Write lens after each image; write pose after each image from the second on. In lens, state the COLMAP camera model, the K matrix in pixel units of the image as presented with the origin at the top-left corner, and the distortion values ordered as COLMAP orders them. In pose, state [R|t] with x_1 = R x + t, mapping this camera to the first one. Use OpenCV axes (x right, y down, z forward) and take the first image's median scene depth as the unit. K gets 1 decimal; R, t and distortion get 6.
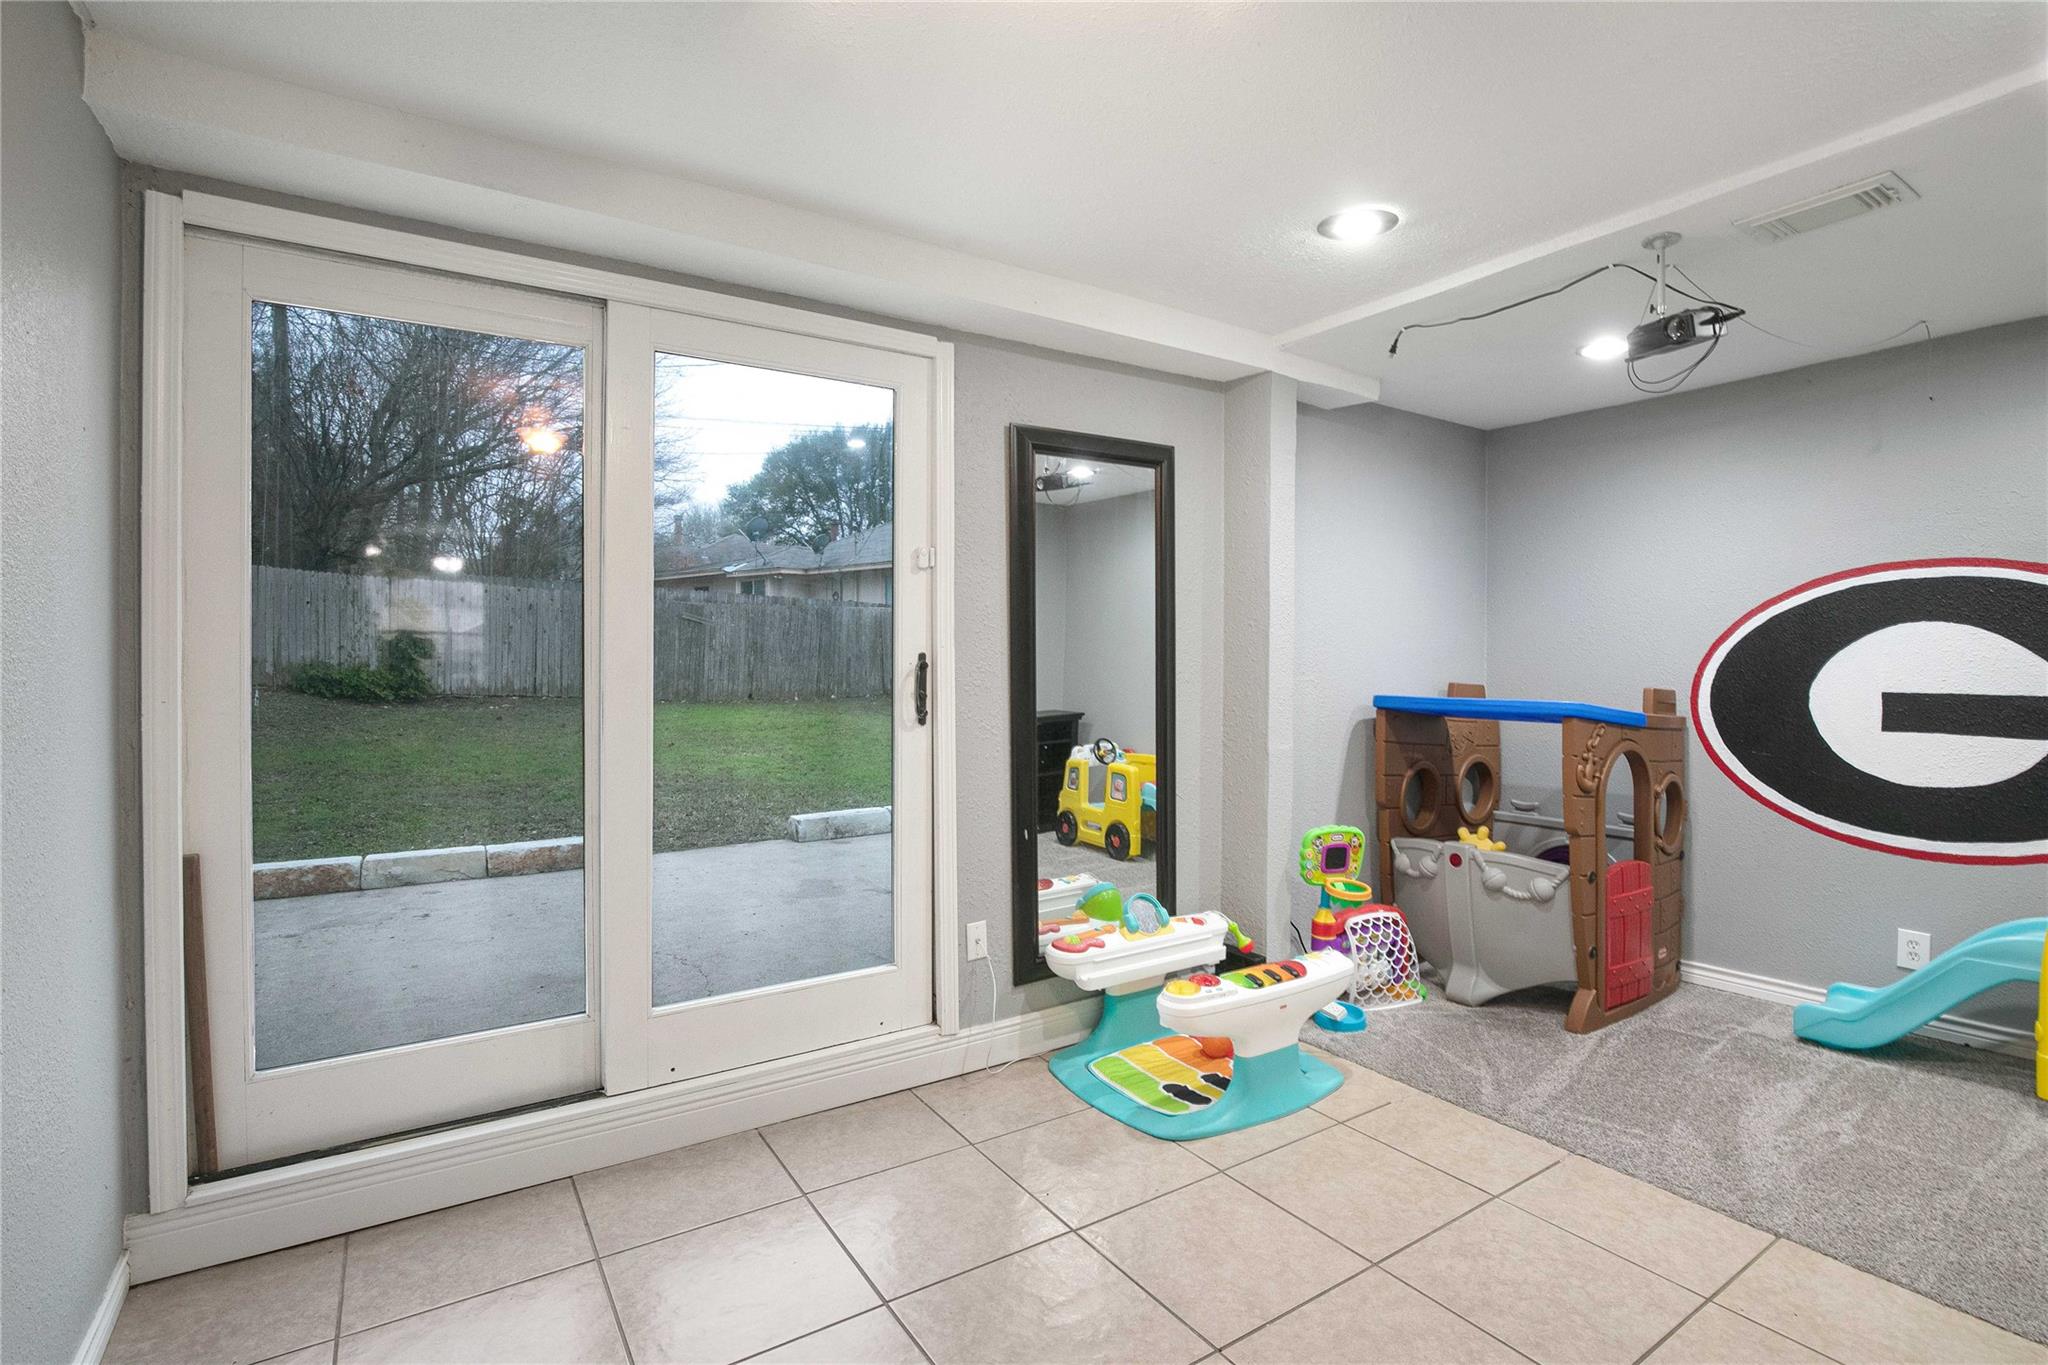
lens RADIAL K [[959.9, 0, 1007.9], [0, 959.9, 626.3], [0, 0, 1]] dist [-0.014738, -0.000235]
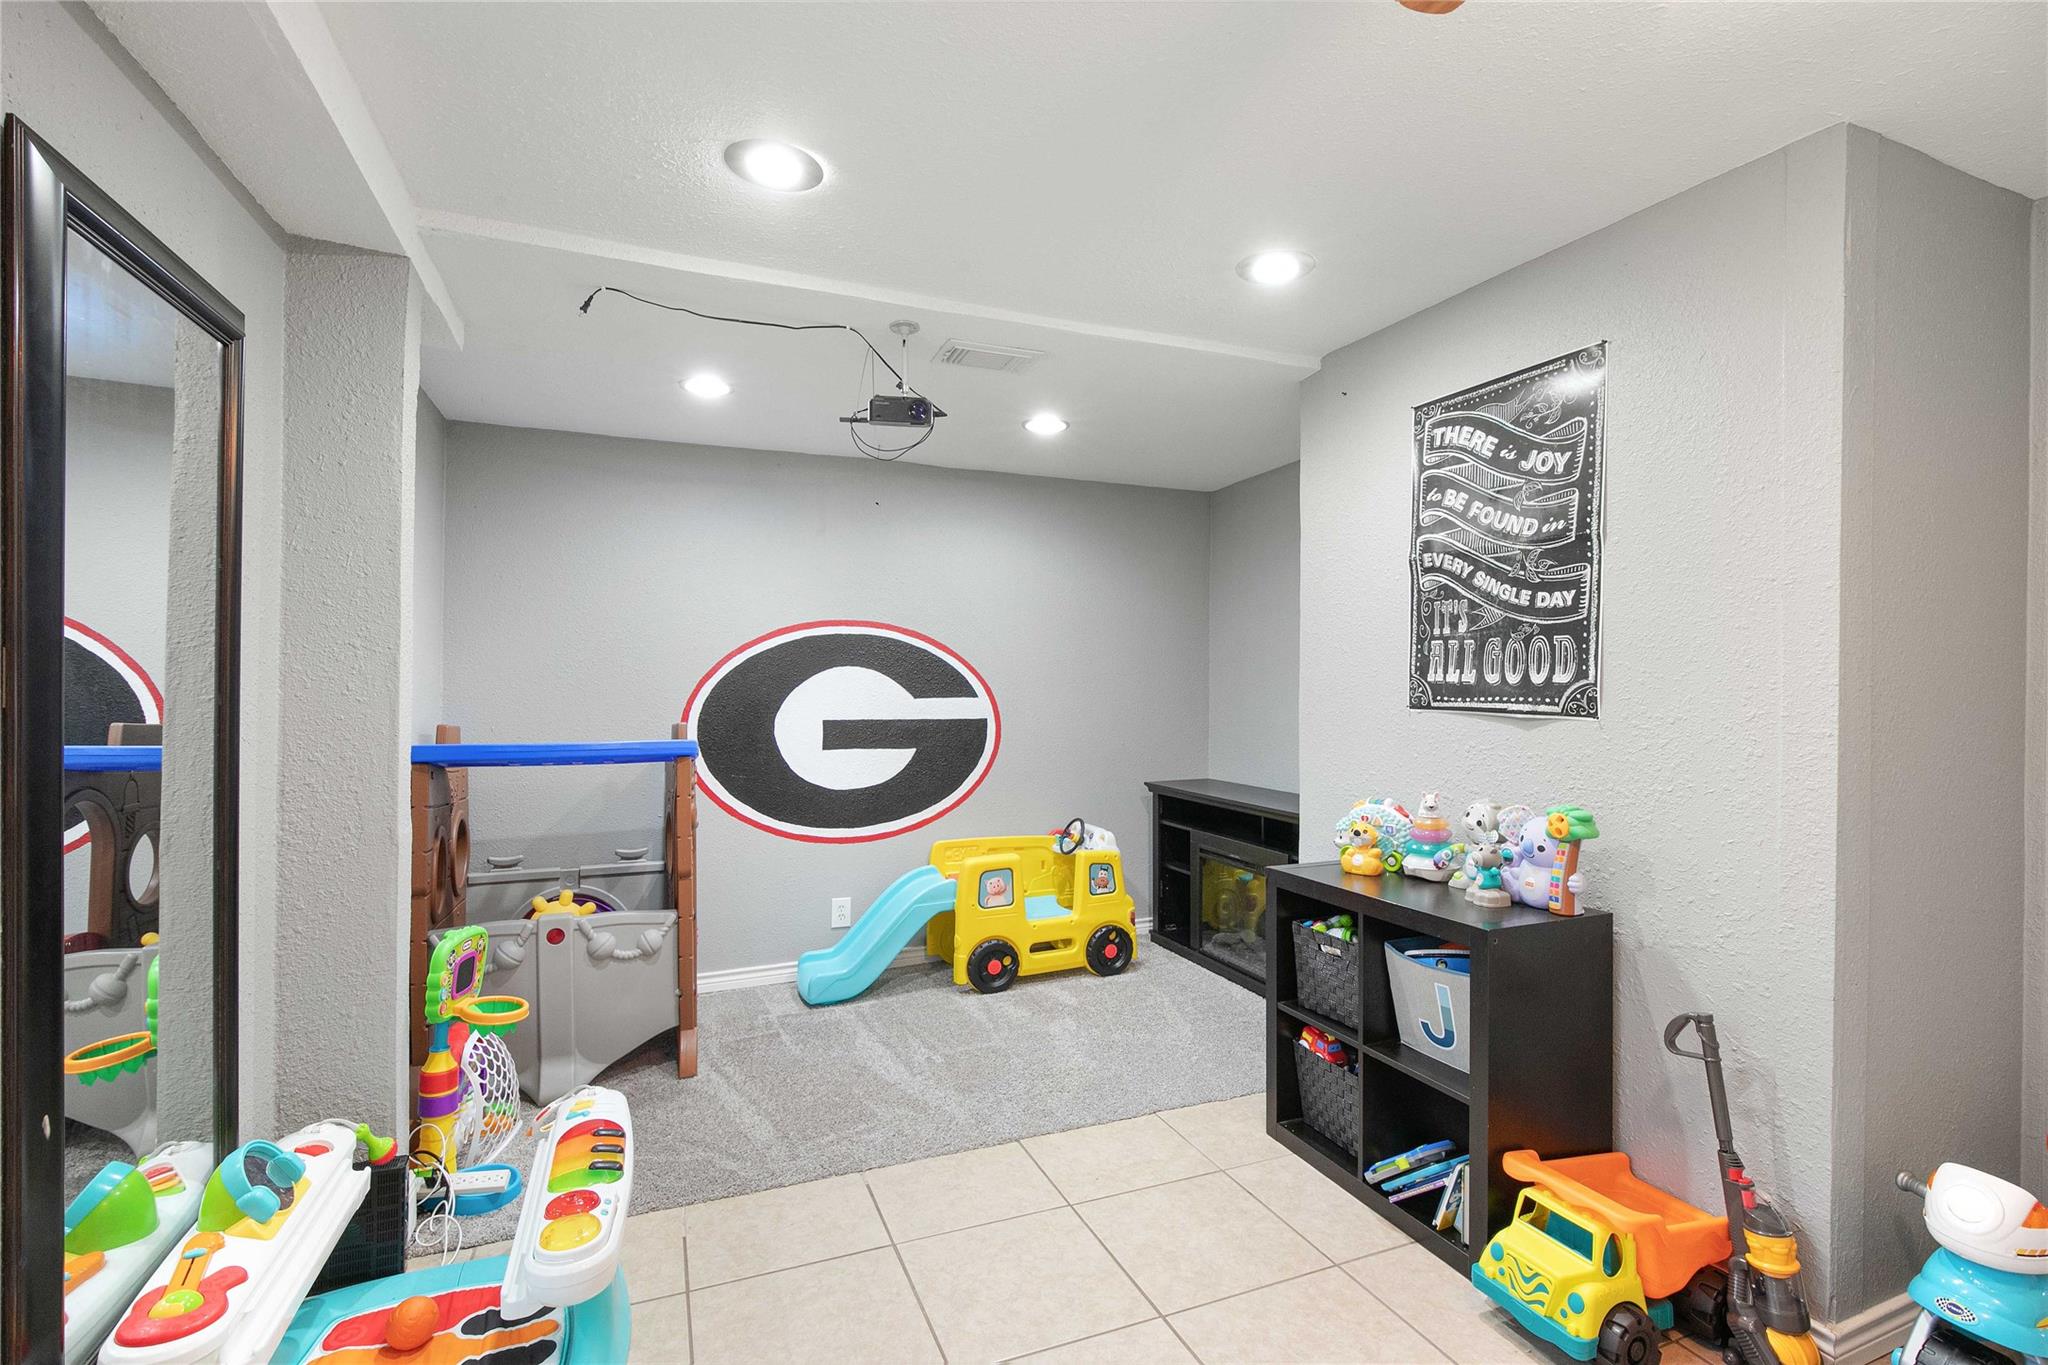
lens RADIAL K [[956.0, 0, 1024.0], [0, 956.0, 682.5], [0, 0, 1]] dist [0.044124, 0.000135]
pose [[0.197202, 0.006704, 0.980340, -0.313801], [-0.030853, 0.999524, -0.000629, 0.011154], [-0.979877, -0.030122, 0.197315, 0.479735]]
